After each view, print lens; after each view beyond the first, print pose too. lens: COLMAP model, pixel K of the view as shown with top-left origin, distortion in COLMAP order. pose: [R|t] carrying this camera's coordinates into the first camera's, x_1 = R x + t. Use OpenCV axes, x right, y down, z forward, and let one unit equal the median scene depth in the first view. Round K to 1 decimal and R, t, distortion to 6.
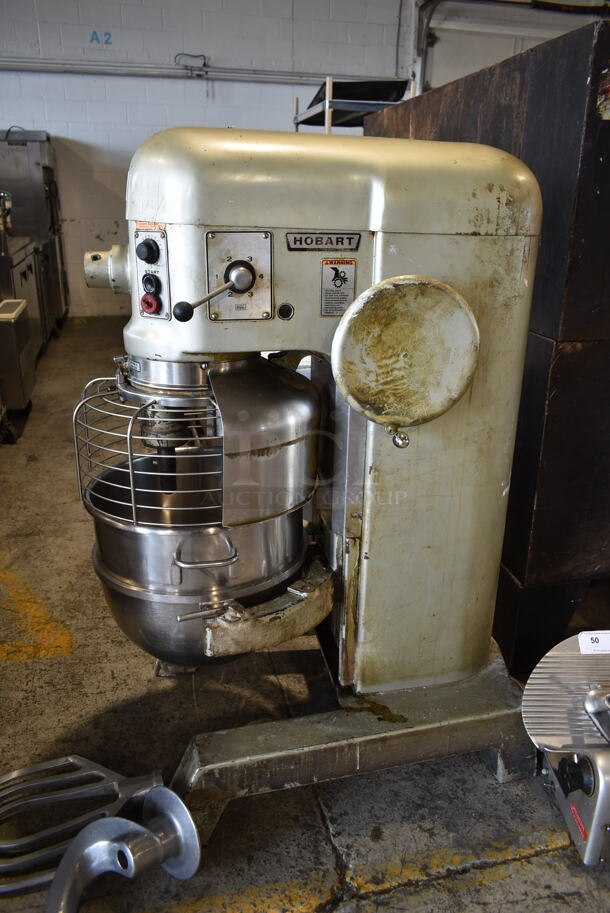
lens RADIAL K [[697.2, 0, 301.5], [0, 697.2, 452.8], [0, 0, 1]] dist [-0.017894, 0.005535]
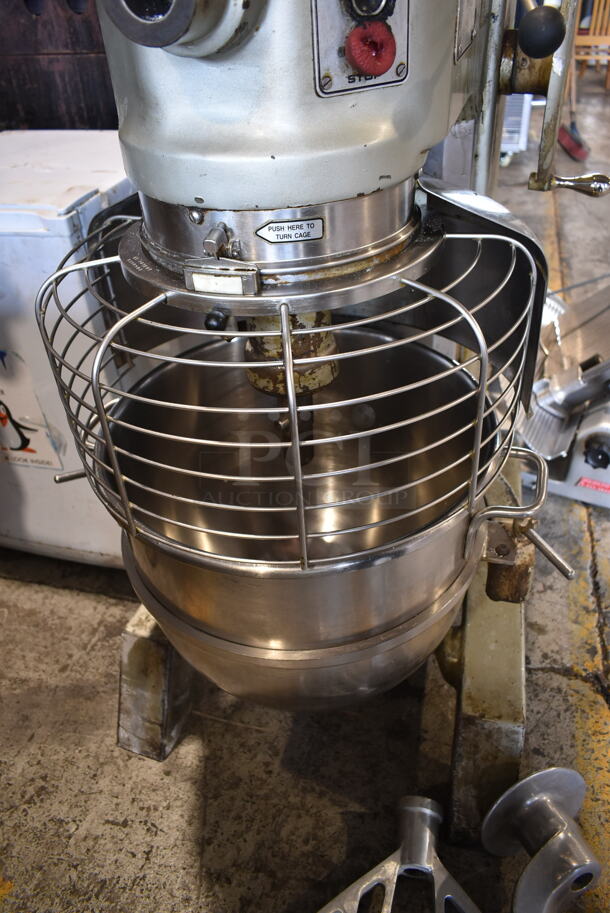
lens RADIAL K [[694.3, 0, 303.7], [0, 694.3, 454.1], [0, 0, 1]] dist [-0.017658, 0.004242]
pose [[0.468047, -0.568127, 0.676878, -0.637875], [0.353956, 0.822354, 0.445477, -0.213467], [-0.809721, 0.031081, 0.585992, 0.806655]]
